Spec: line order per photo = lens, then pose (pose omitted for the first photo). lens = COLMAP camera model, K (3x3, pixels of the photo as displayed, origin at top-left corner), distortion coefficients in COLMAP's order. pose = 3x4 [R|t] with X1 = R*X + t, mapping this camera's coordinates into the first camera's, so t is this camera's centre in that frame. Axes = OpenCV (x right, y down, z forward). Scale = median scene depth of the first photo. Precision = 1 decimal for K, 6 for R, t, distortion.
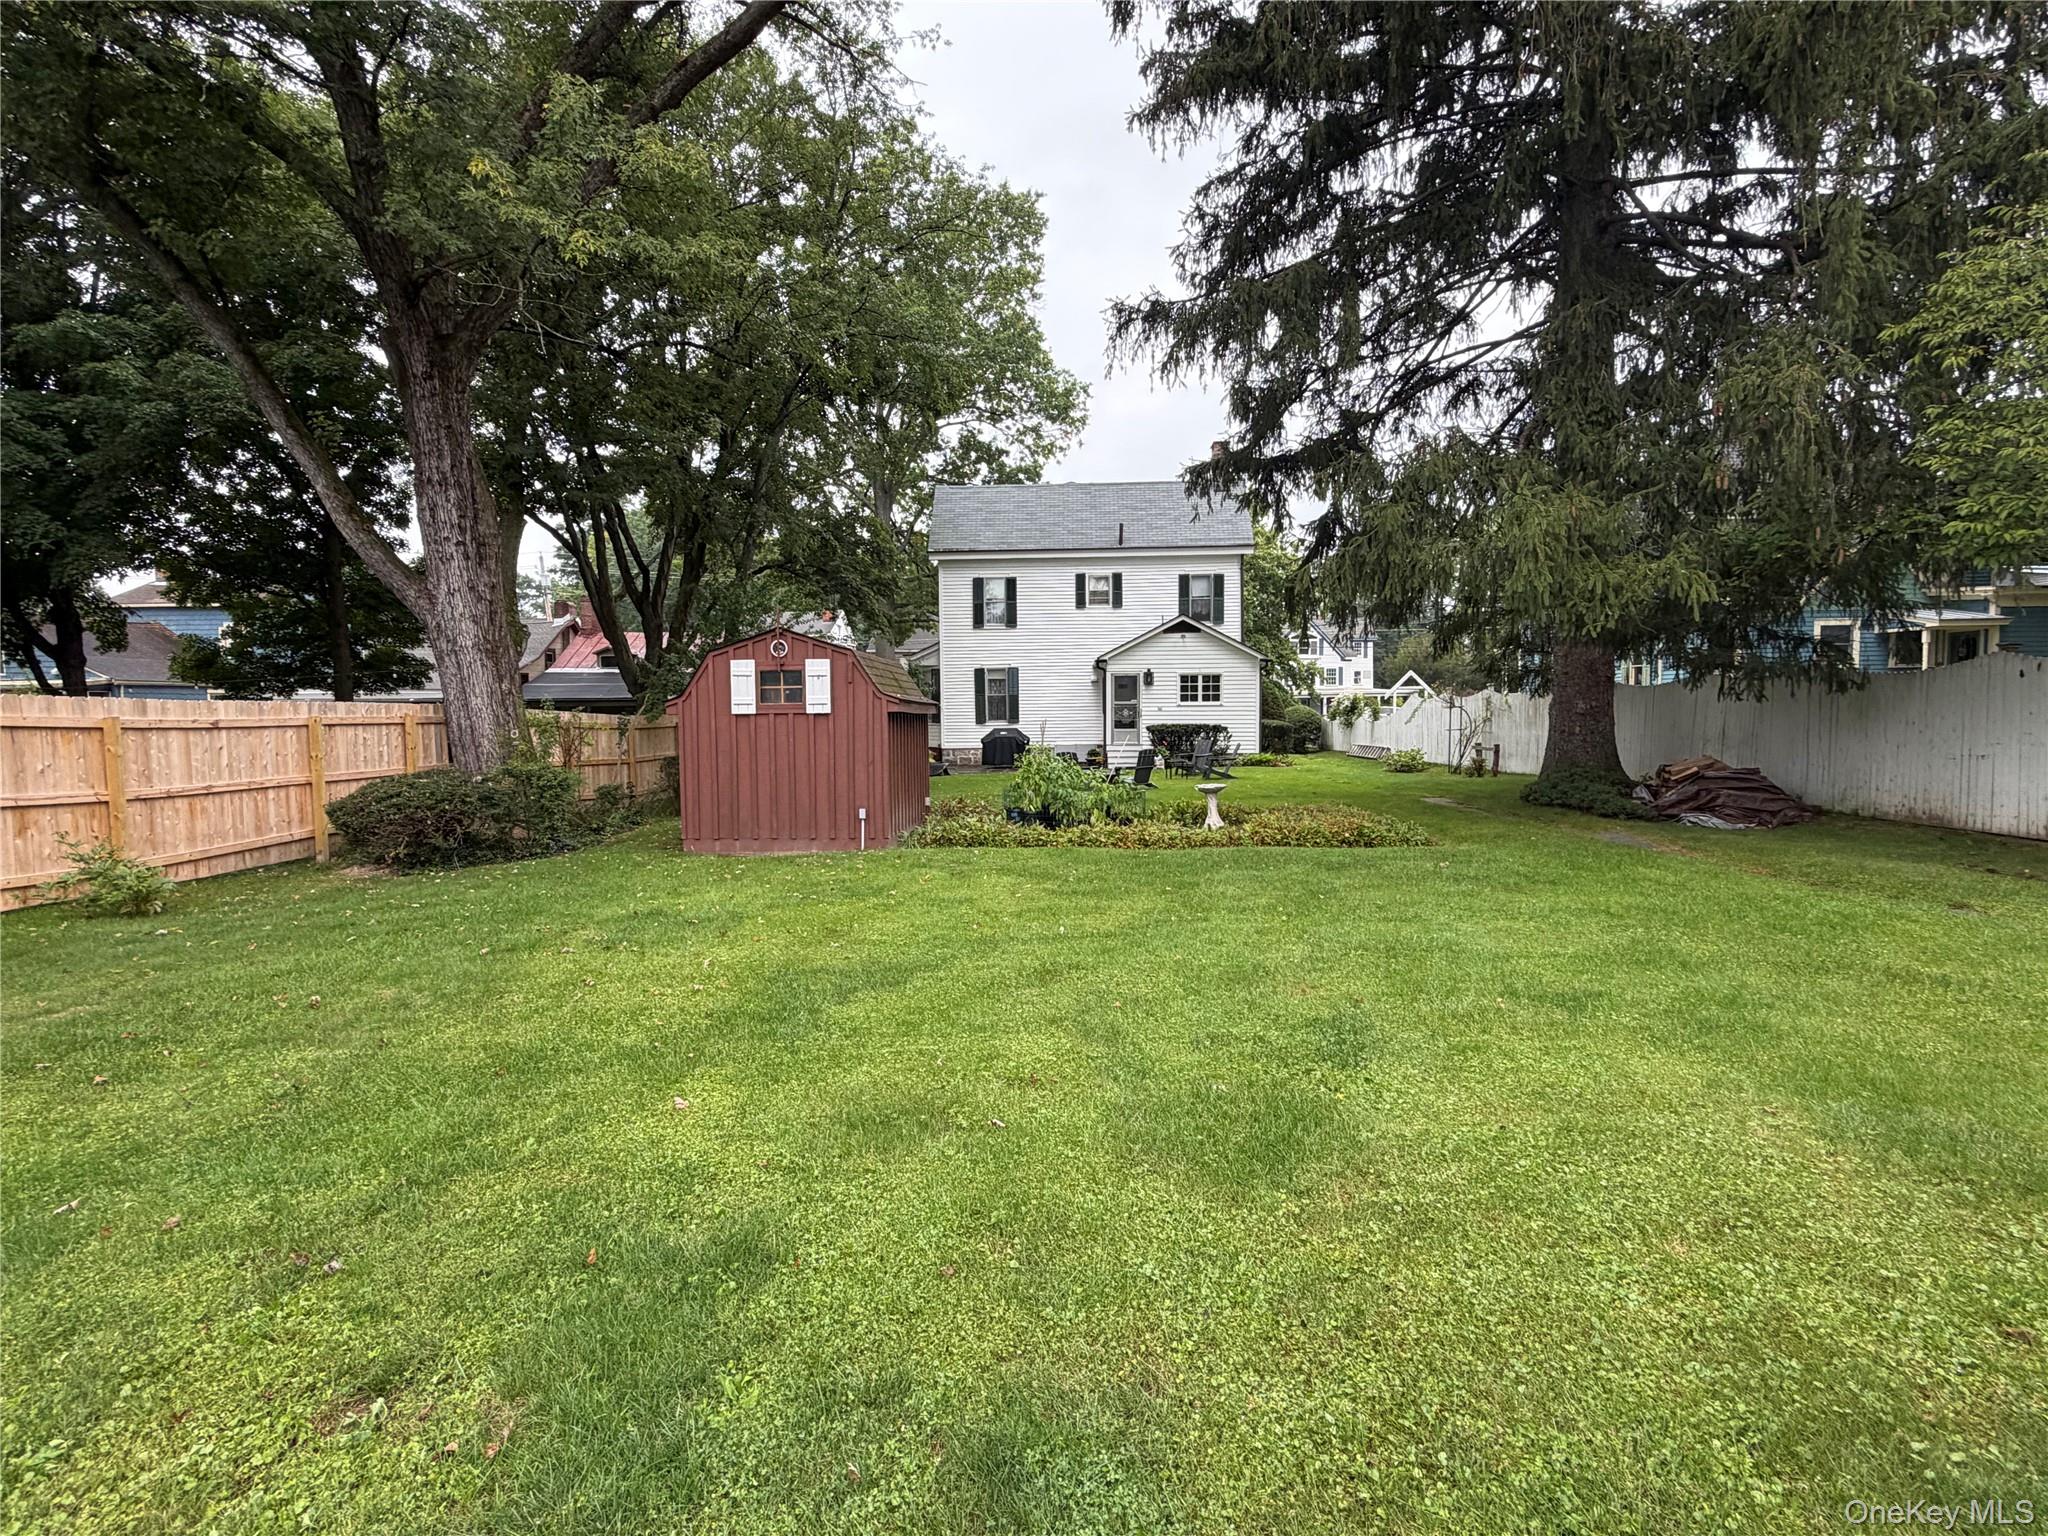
lens RADIAL K [[961.5, 0, 1043.1], [0, 961.5, 766.5], [0, 0, 1]] dist [0.000685, 0.000458]
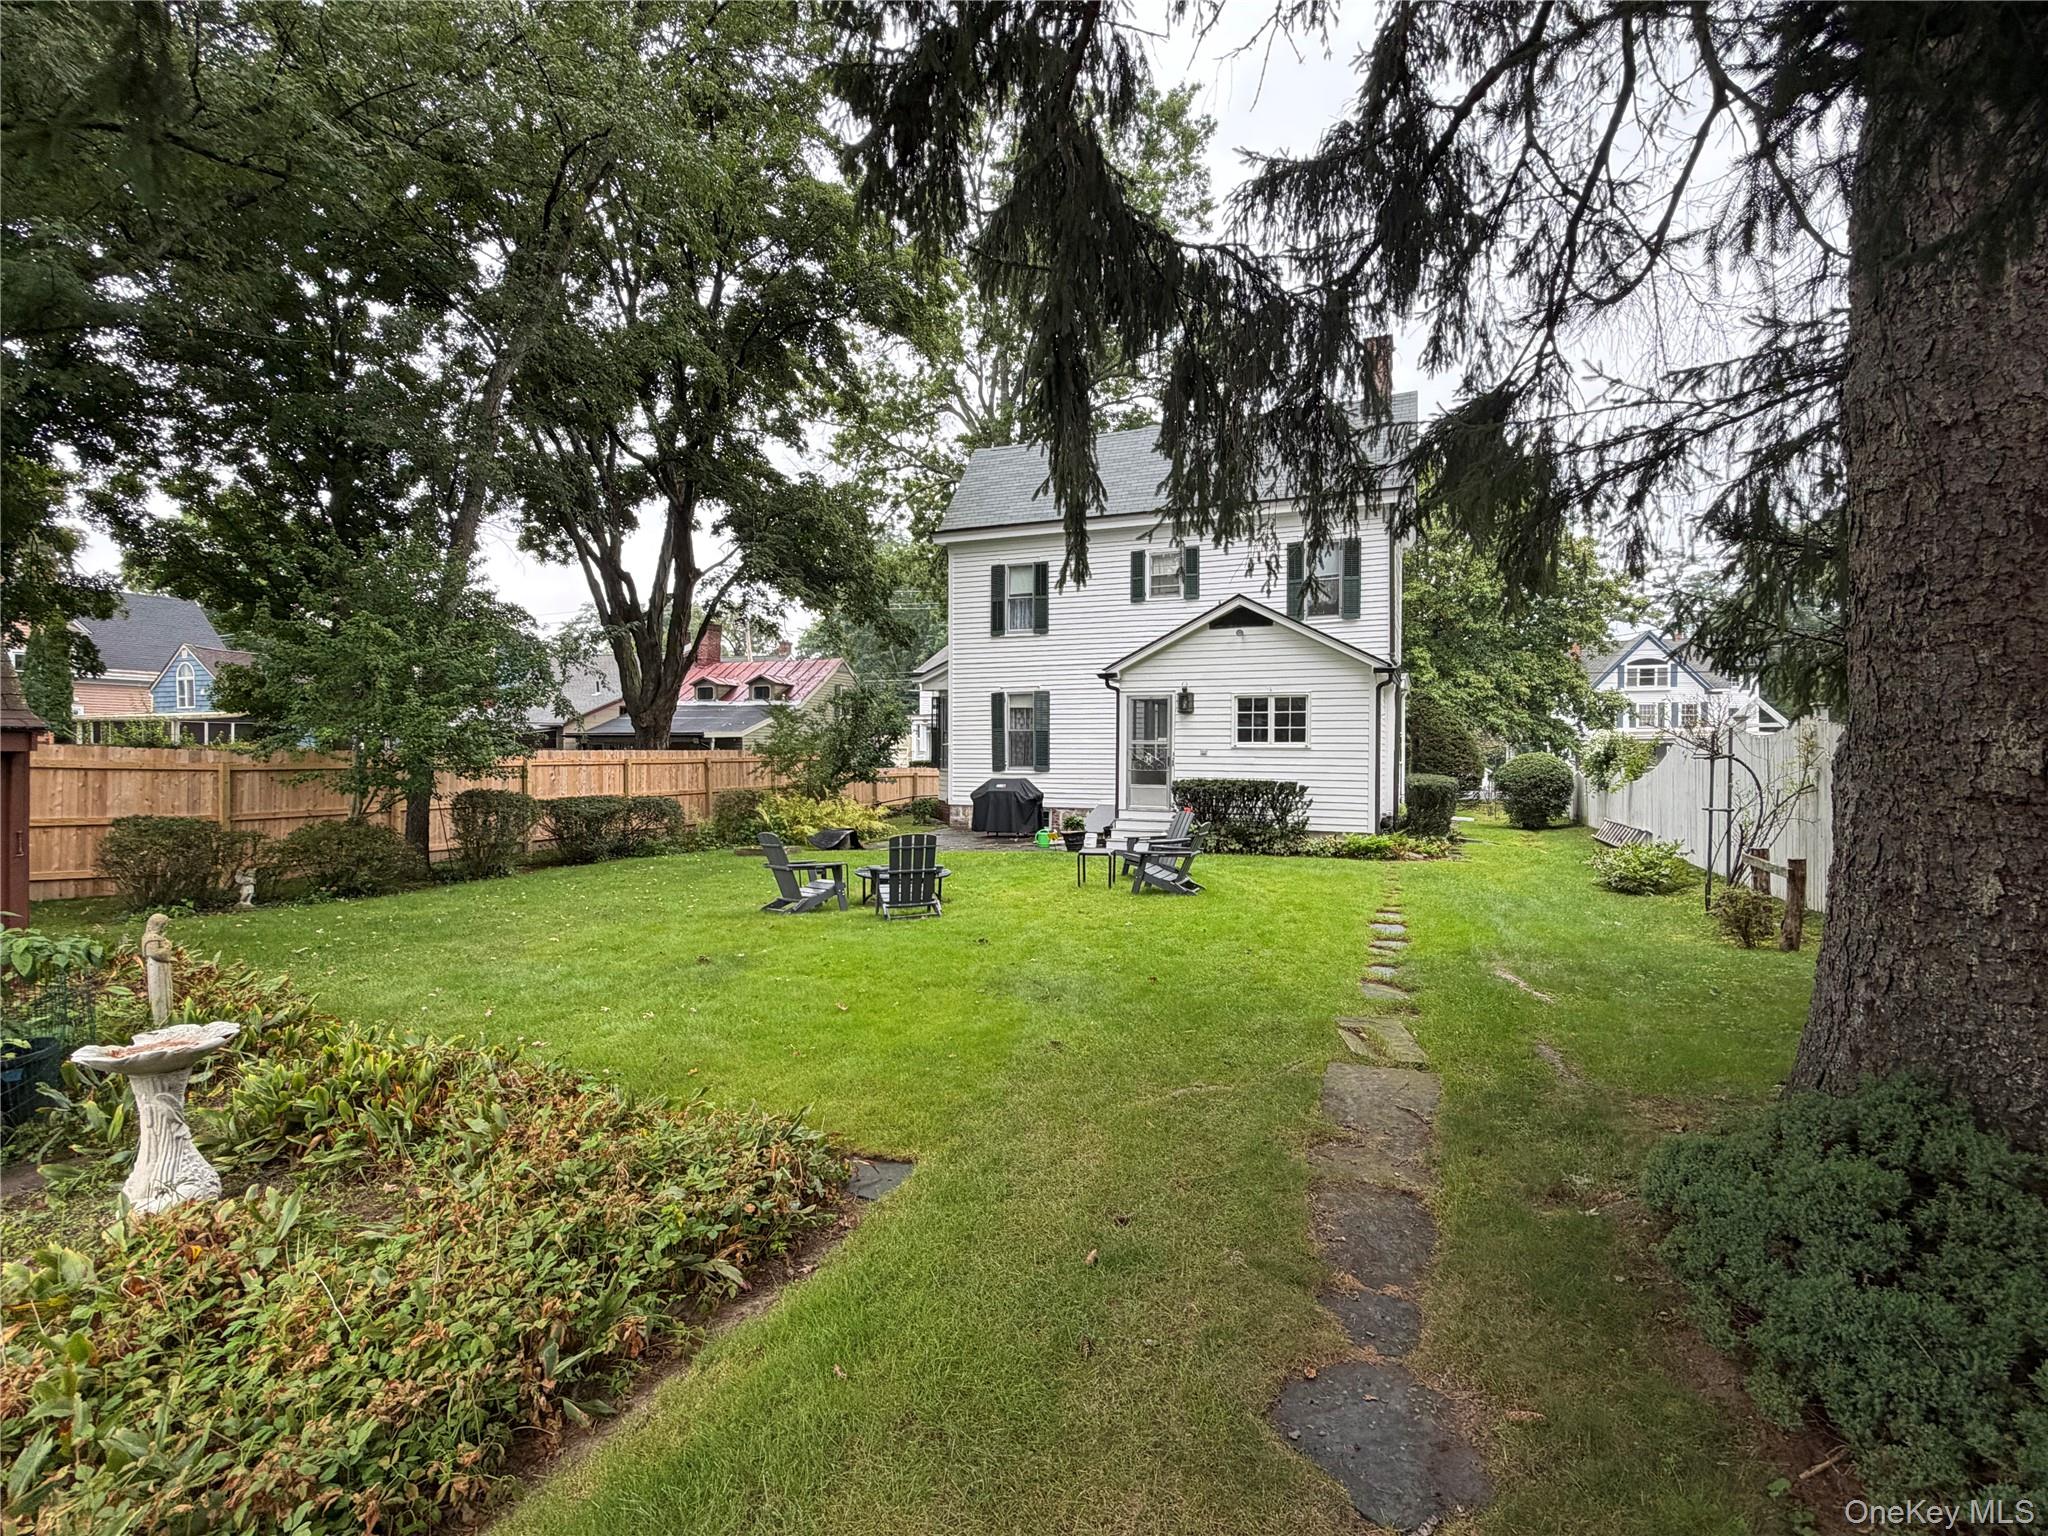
lens RADIAL K [[961.5, 0, 1032.2], [0, 961.5, 768.1], [0, 0, 1]] dist [0.000685, 0.000458]
pose [[0.939578, 0.019327, -0.341788, 0.202628], [-0.034068, 0.998728, -0.037178, -0.021734], [0.340635, 0.046576, 0.939041, 0.352076]]
